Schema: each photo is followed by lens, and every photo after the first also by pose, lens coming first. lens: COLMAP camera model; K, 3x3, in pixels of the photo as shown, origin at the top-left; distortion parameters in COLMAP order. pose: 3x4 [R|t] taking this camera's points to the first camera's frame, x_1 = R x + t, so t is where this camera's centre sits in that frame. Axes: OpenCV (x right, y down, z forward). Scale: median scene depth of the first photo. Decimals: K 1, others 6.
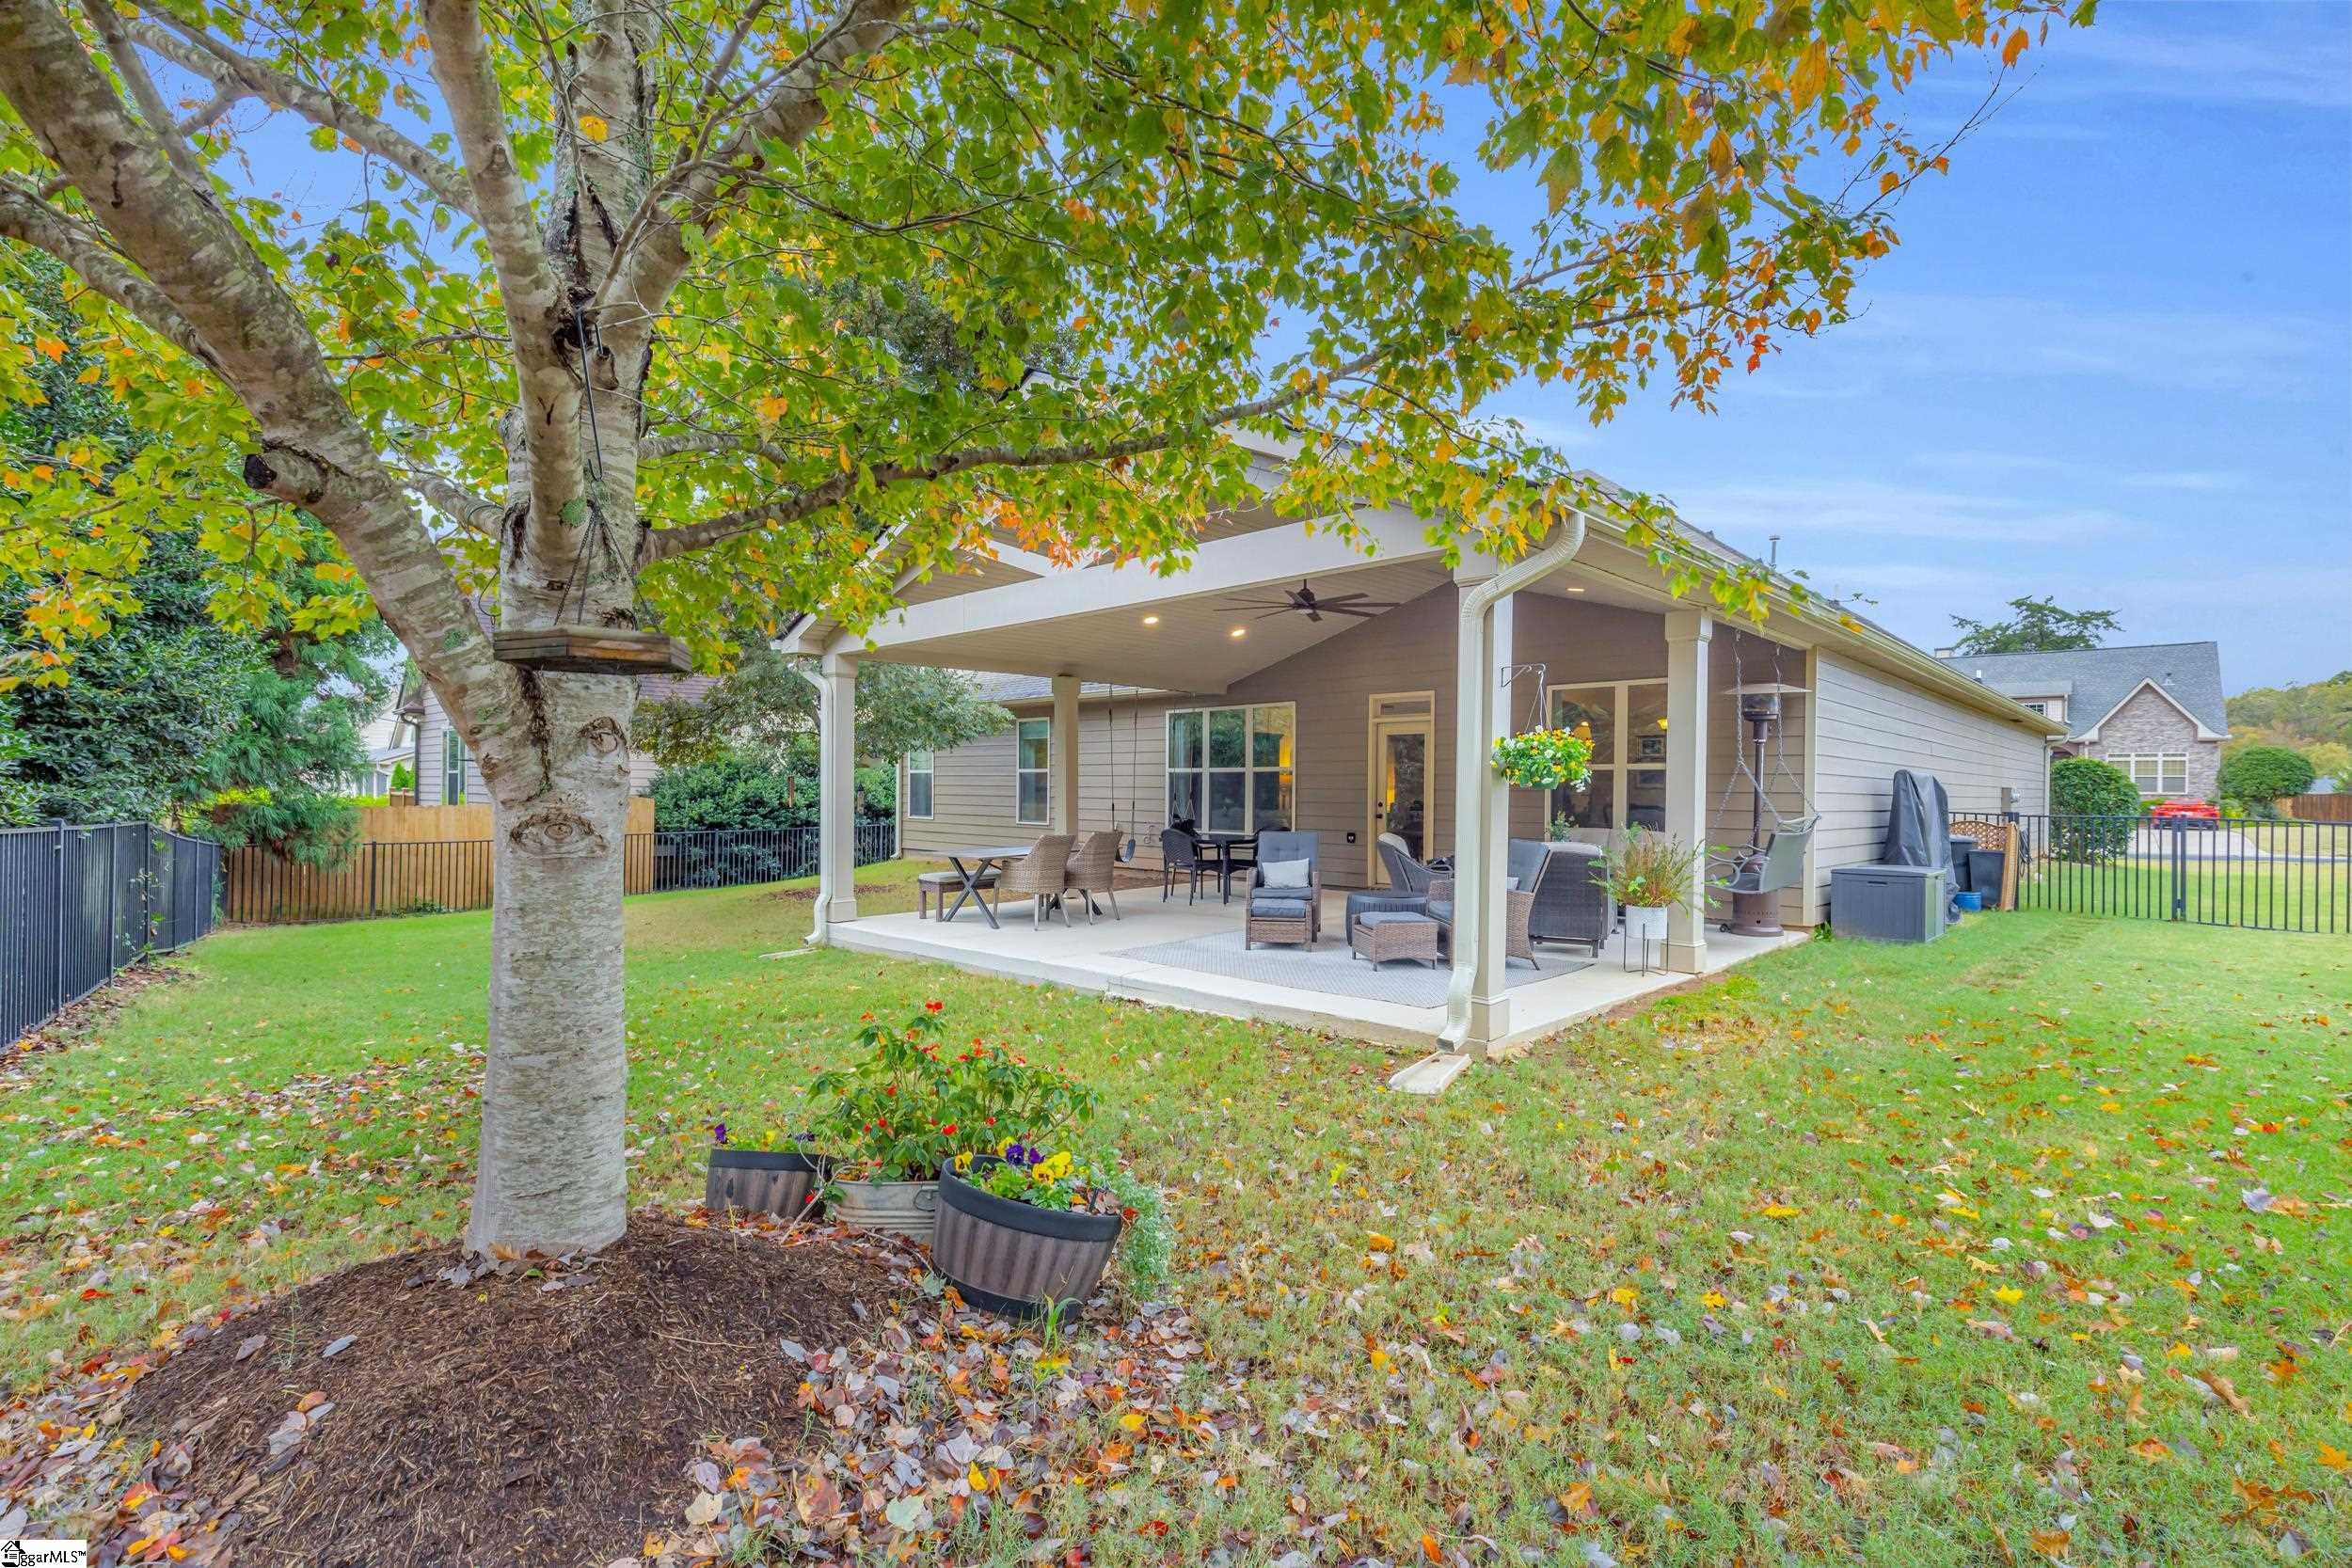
lens RADIAL K [[1056.1, 0, 1180.5], [0, 1056.1, 788.9], [0, 0, 1]] dist [-0.002543, -0.000194]
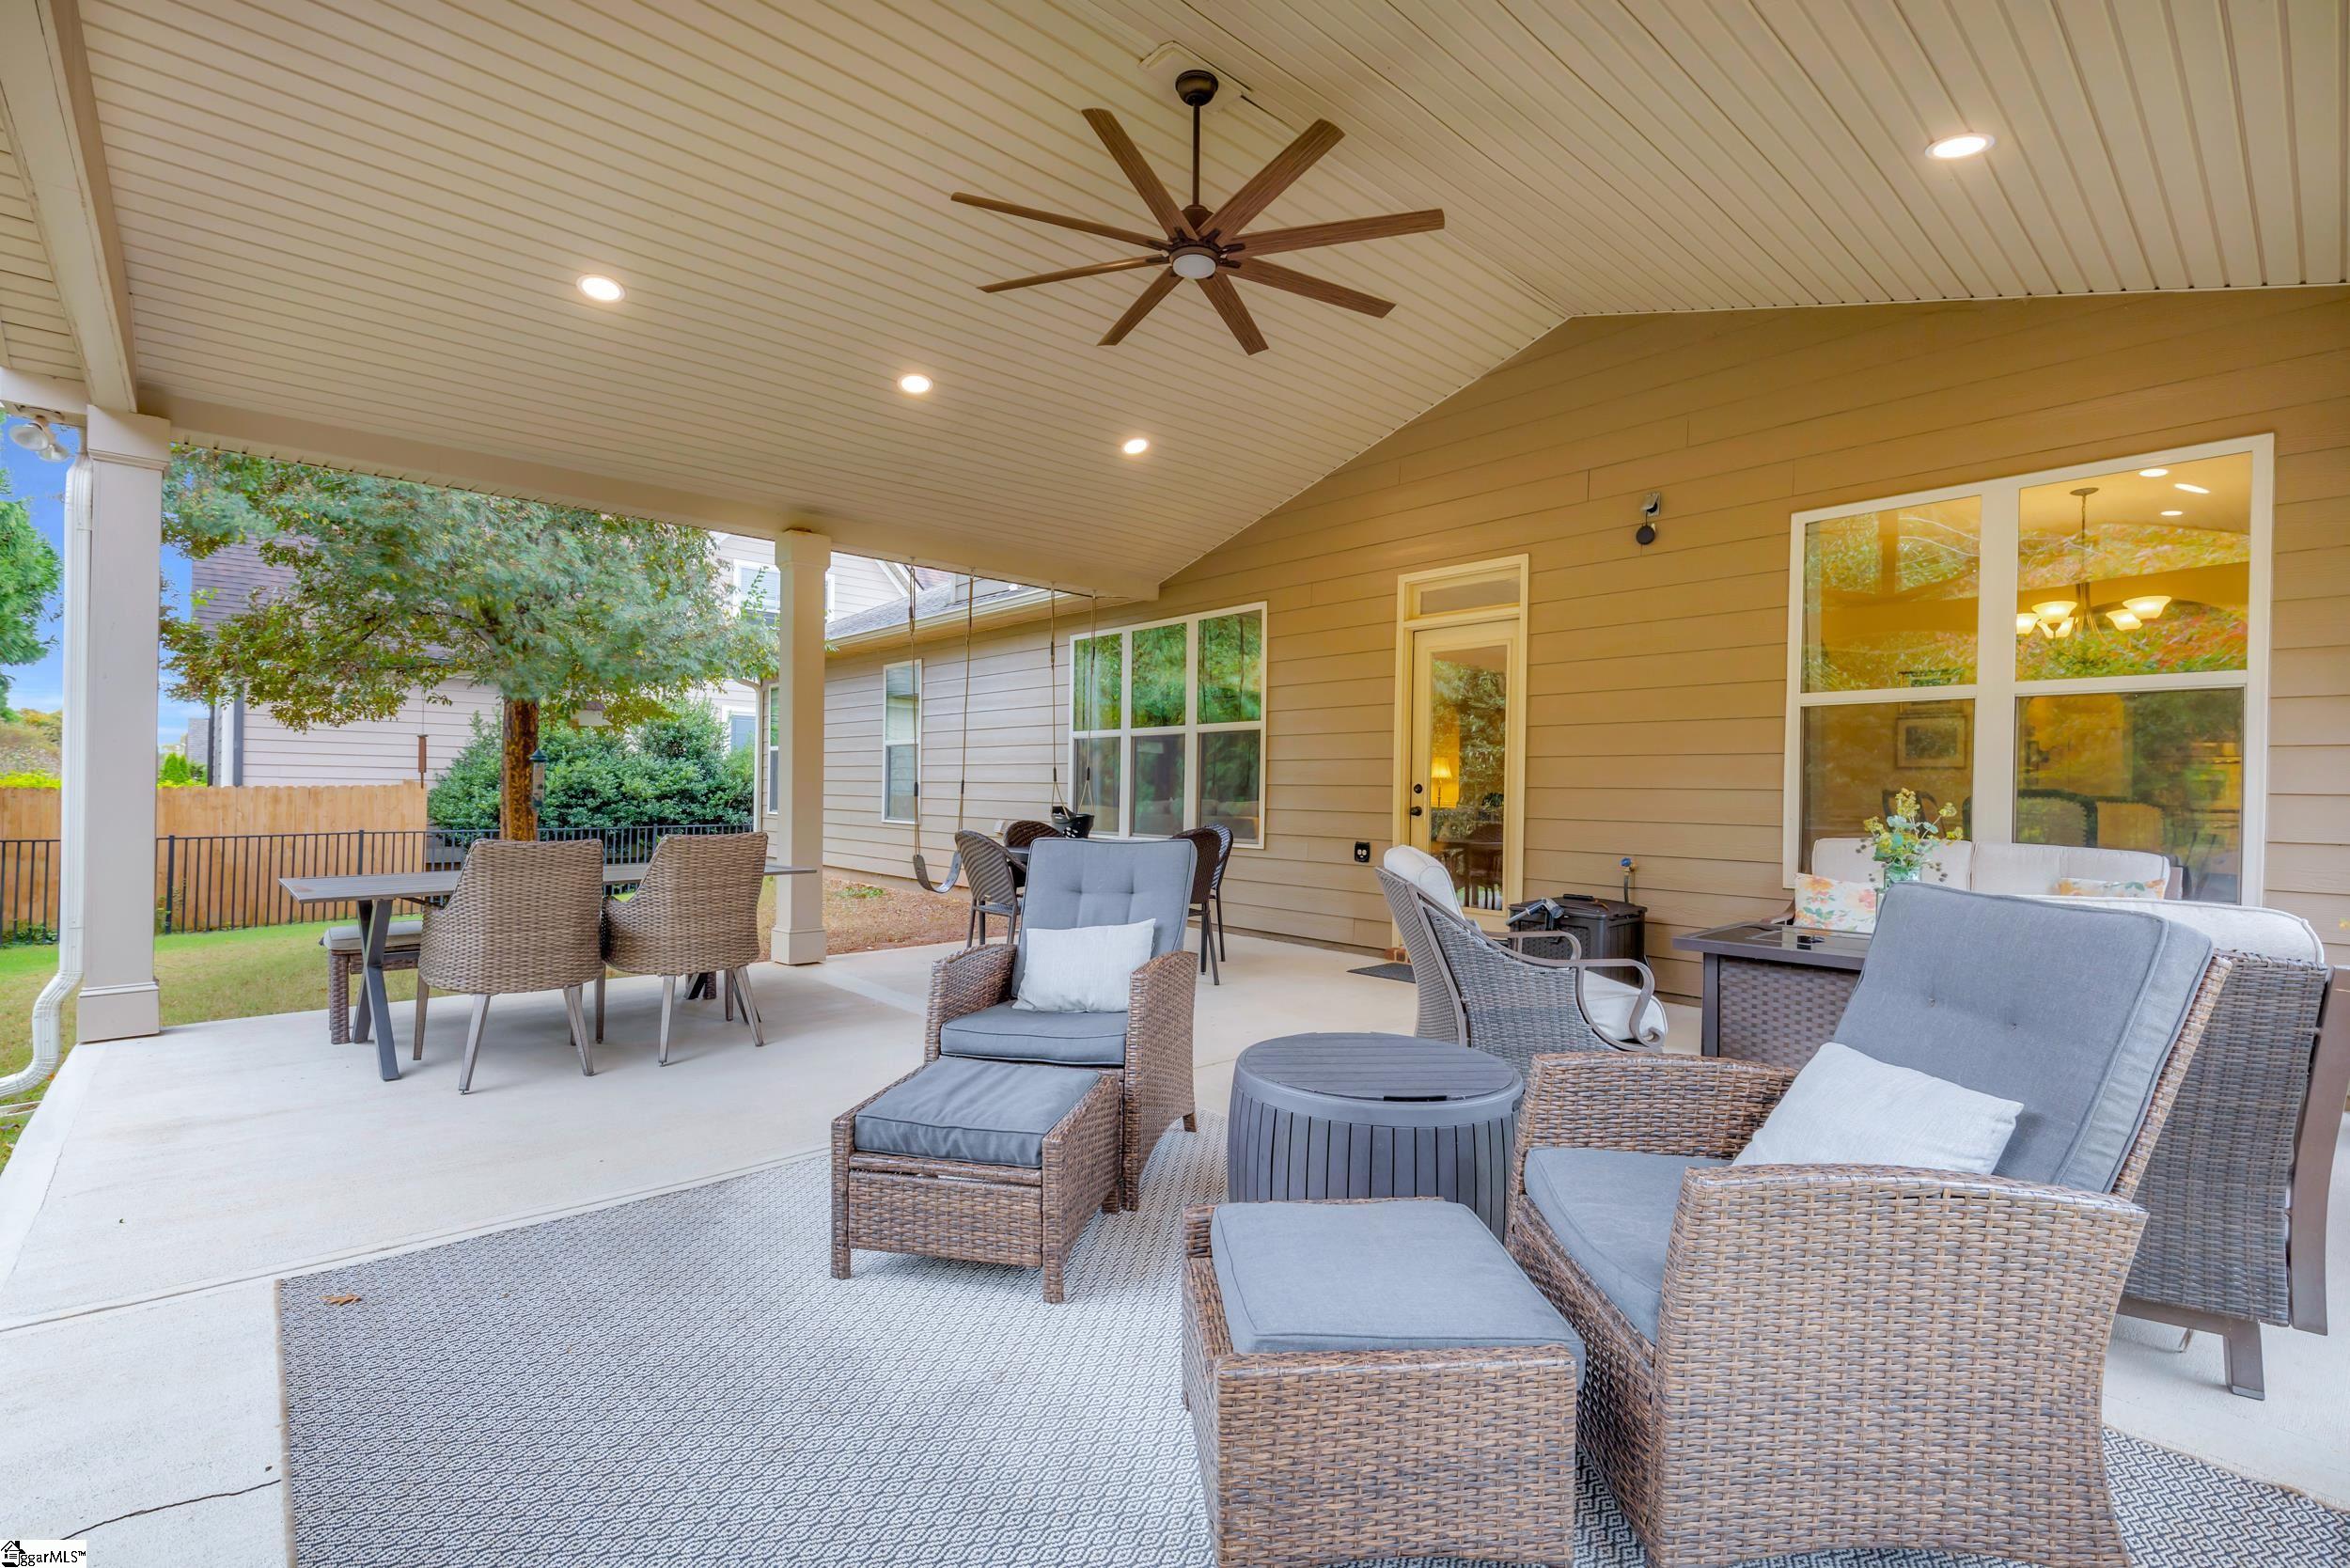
lens RADIAL K [[1055.4, 0, 1163.6], [0, 1055.4, 783.4], [0, 0, 1]] dist [-0.002543, -0.000194]
pose [[0.996447, 0.007153, -0.083922, 0.107516], [-0.007973, 0.999924, -0.009436, 0.018037], [0.083849, 0.010072, 0.996428, 0.471481]]
